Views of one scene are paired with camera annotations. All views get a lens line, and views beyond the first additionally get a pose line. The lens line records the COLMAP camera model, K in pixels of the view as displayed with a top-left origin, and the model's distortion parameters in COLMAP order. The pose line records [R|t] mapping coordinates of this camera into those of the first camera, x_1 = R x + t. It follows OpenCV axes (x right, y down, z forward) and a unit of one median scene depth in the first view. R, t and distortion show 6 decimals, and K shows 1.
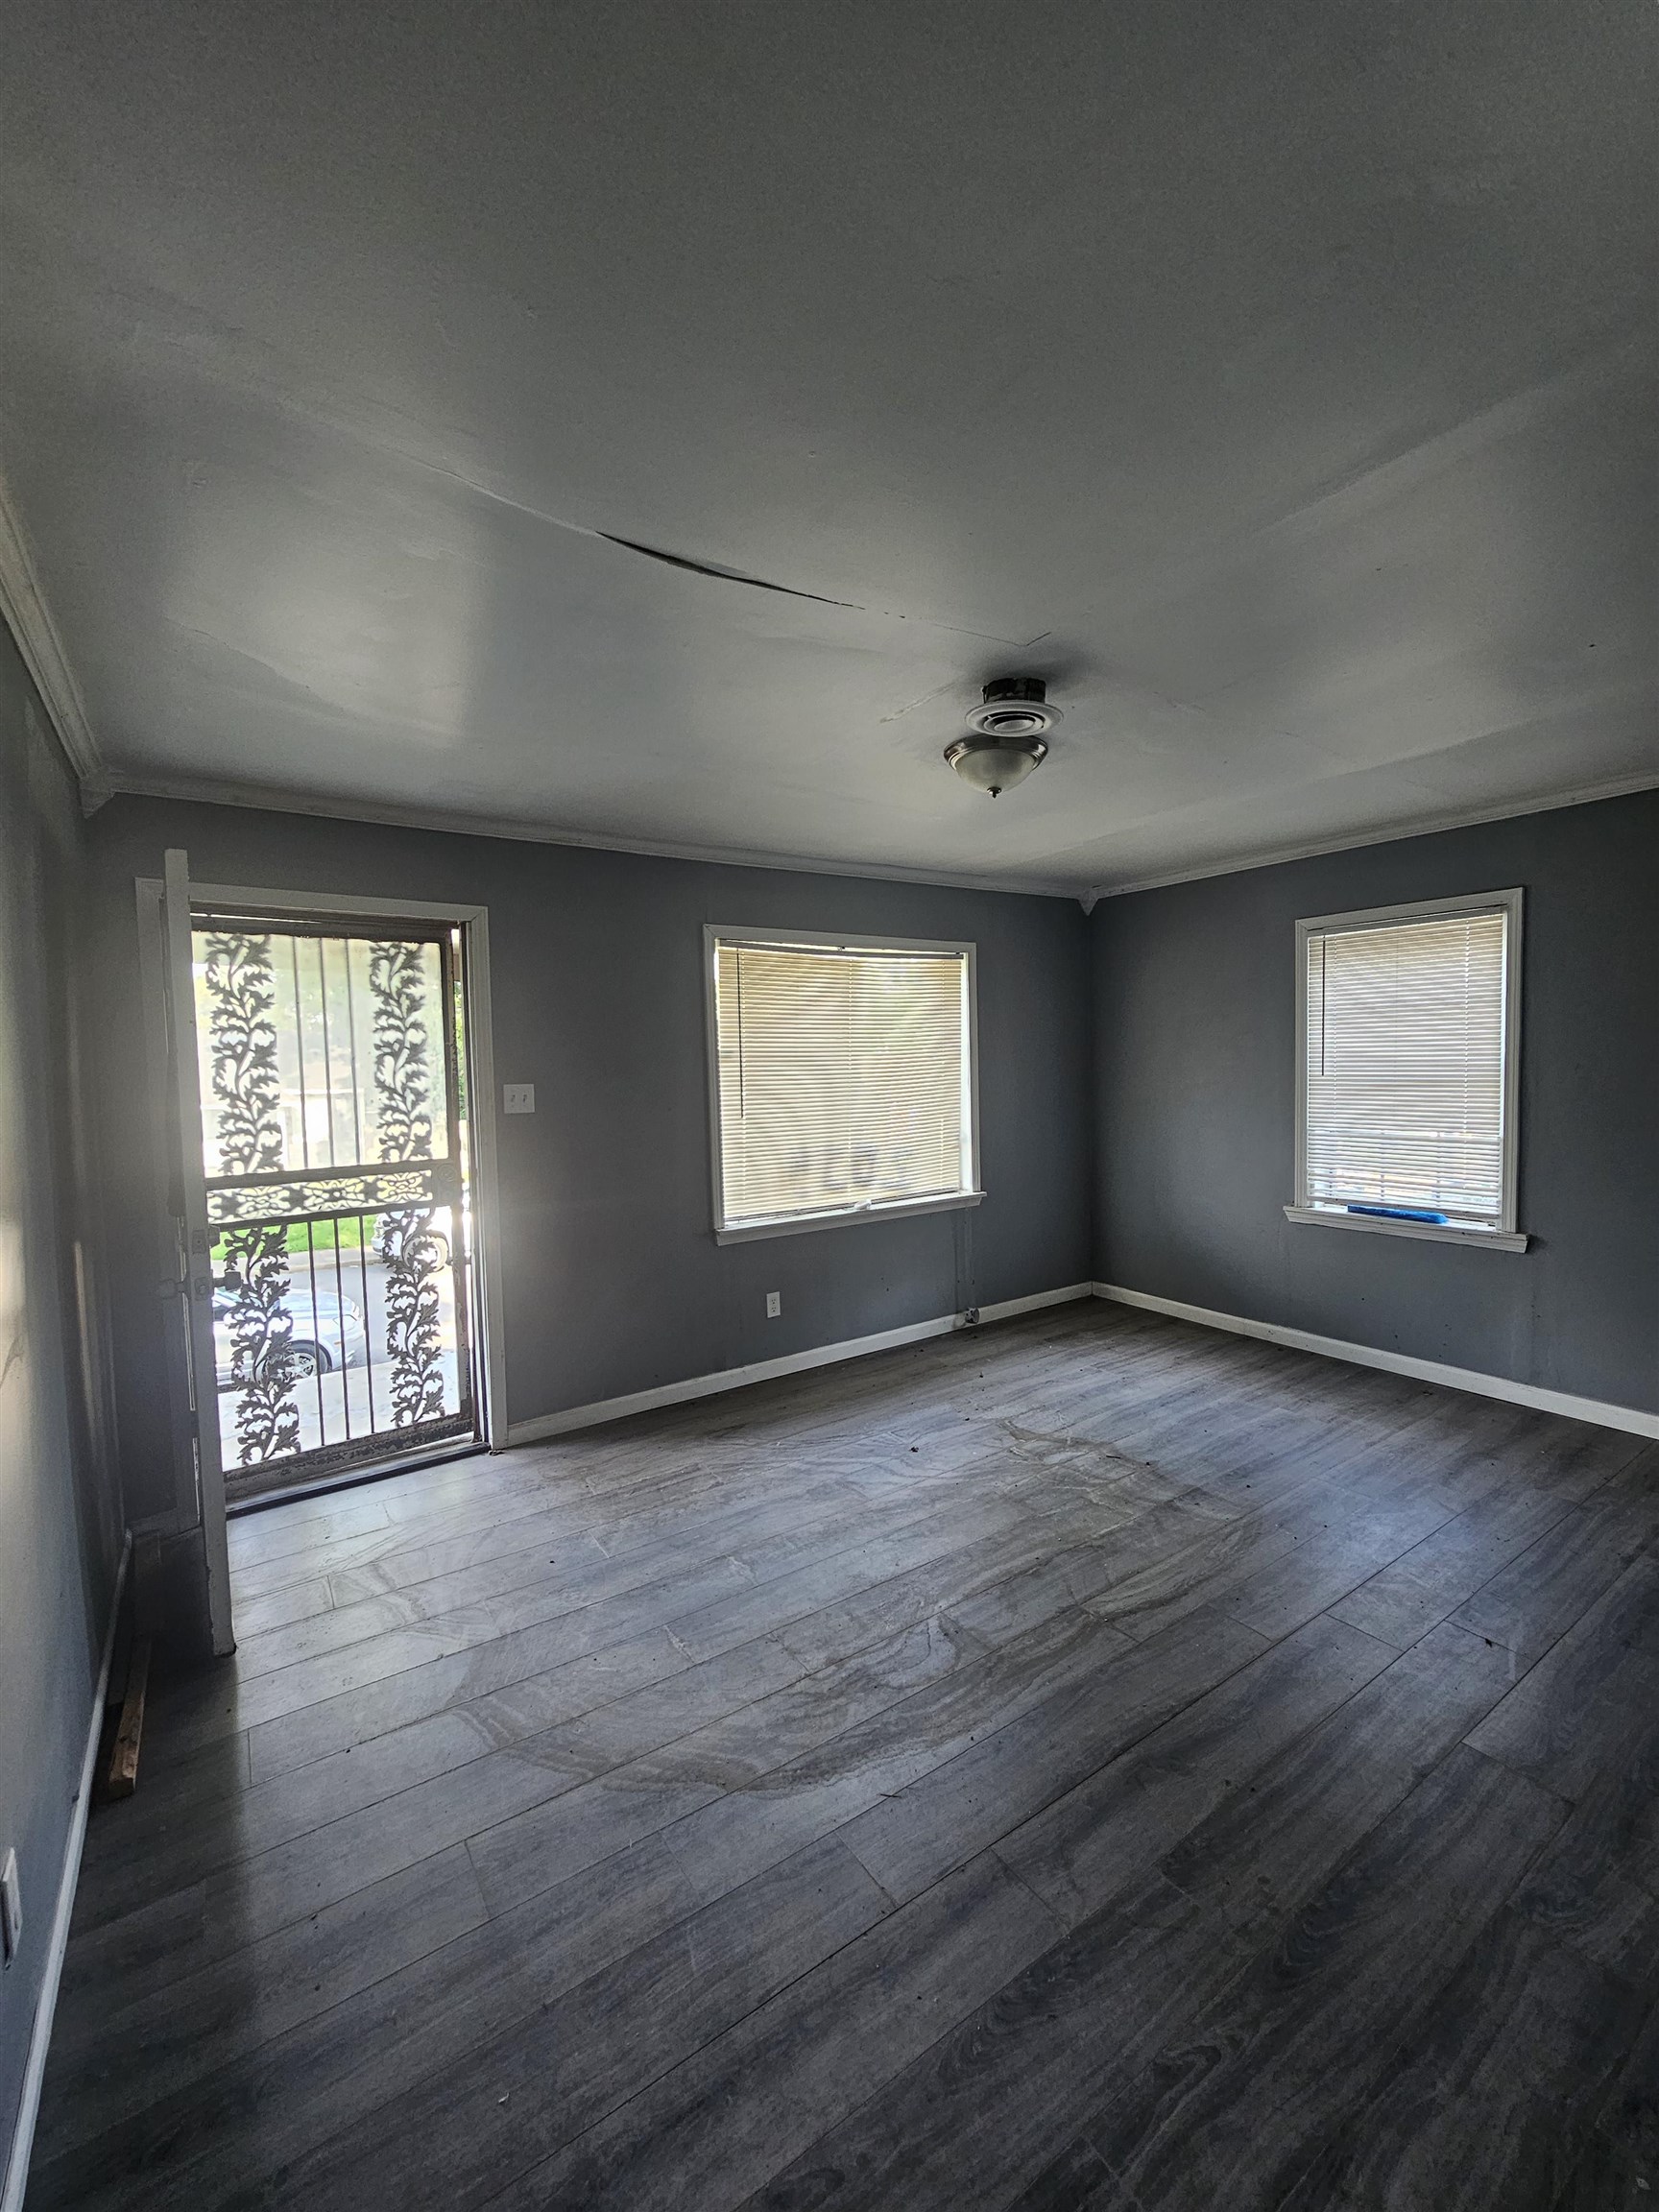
lens RADIAL K [[912.1, 0, 830.5], [0, 912.1, 1108.4], [0, 0, 1]] dist [-0.002275, 0.000684]
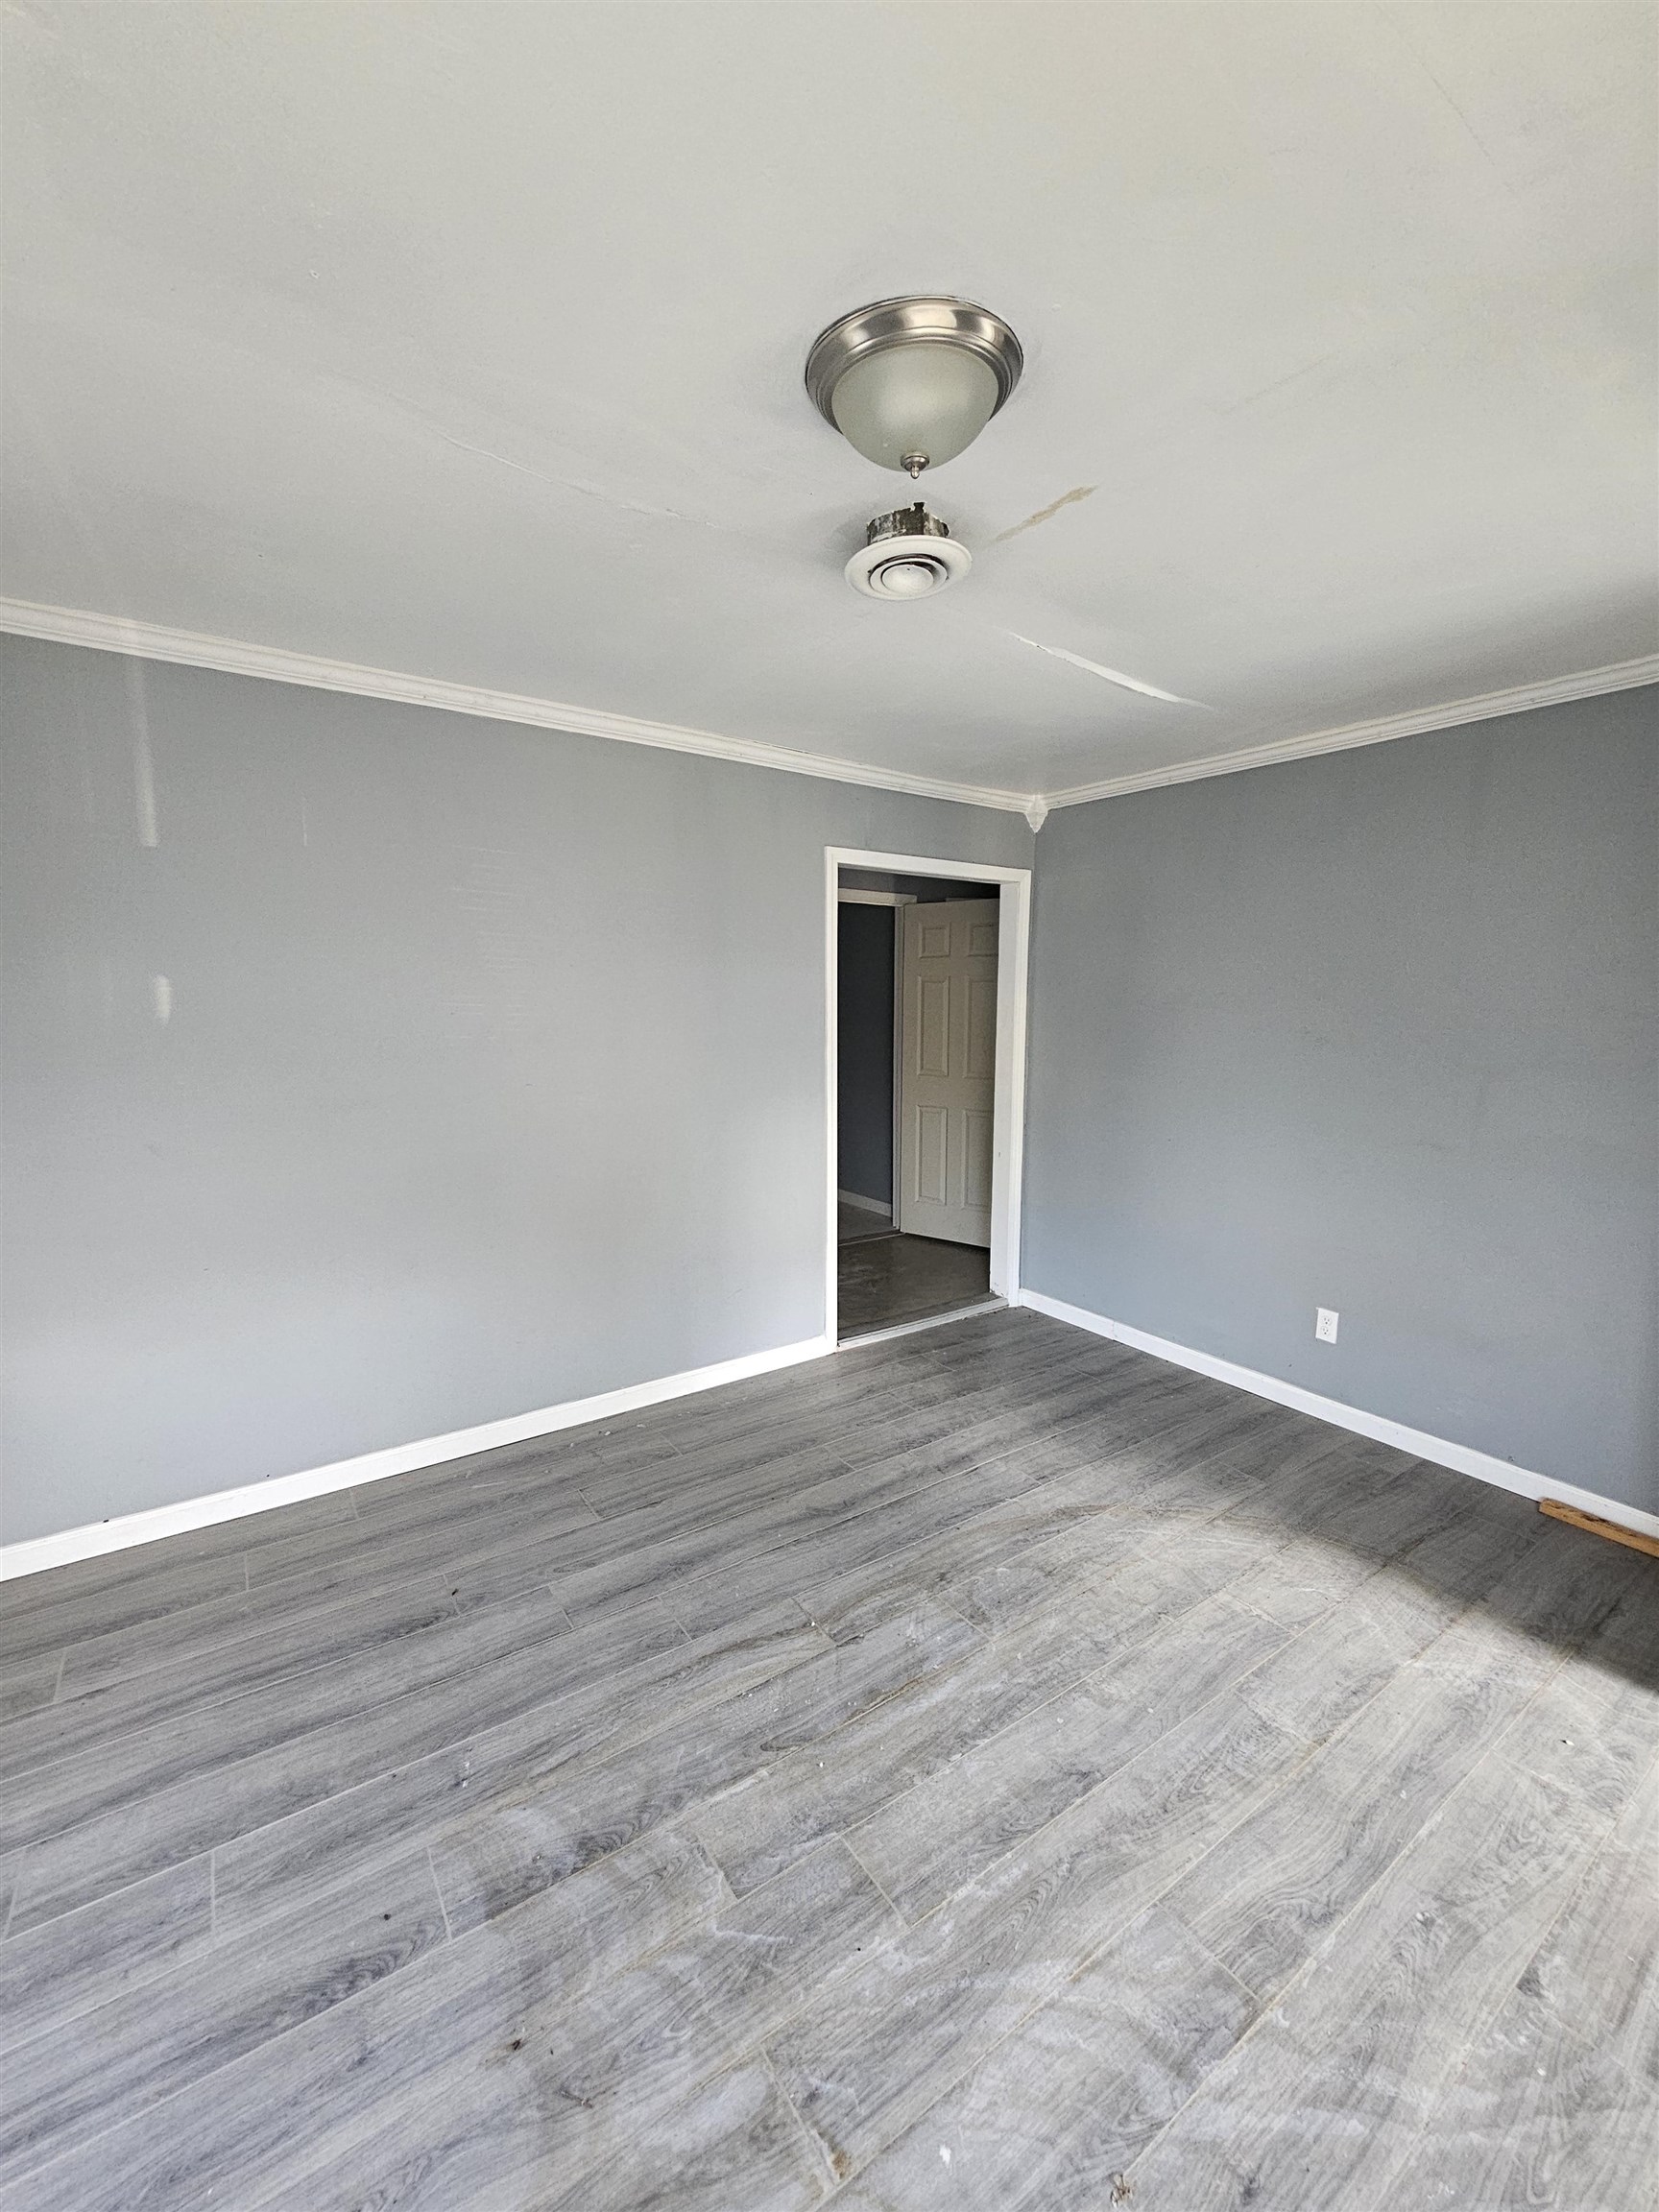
lens RADIAL K [[912.1, 0, 831.9], [0, 912.1, 1106.0], [0, 0, 1]] dist [-0.002275, 0.000684]
pose [[-0.999876, 0.010046, -0.012122, 0.281311], [0.007940, 0.986639, 0.162731, -0.106271], [0.013595, 0.162614, -0.986596, 1.781029]]
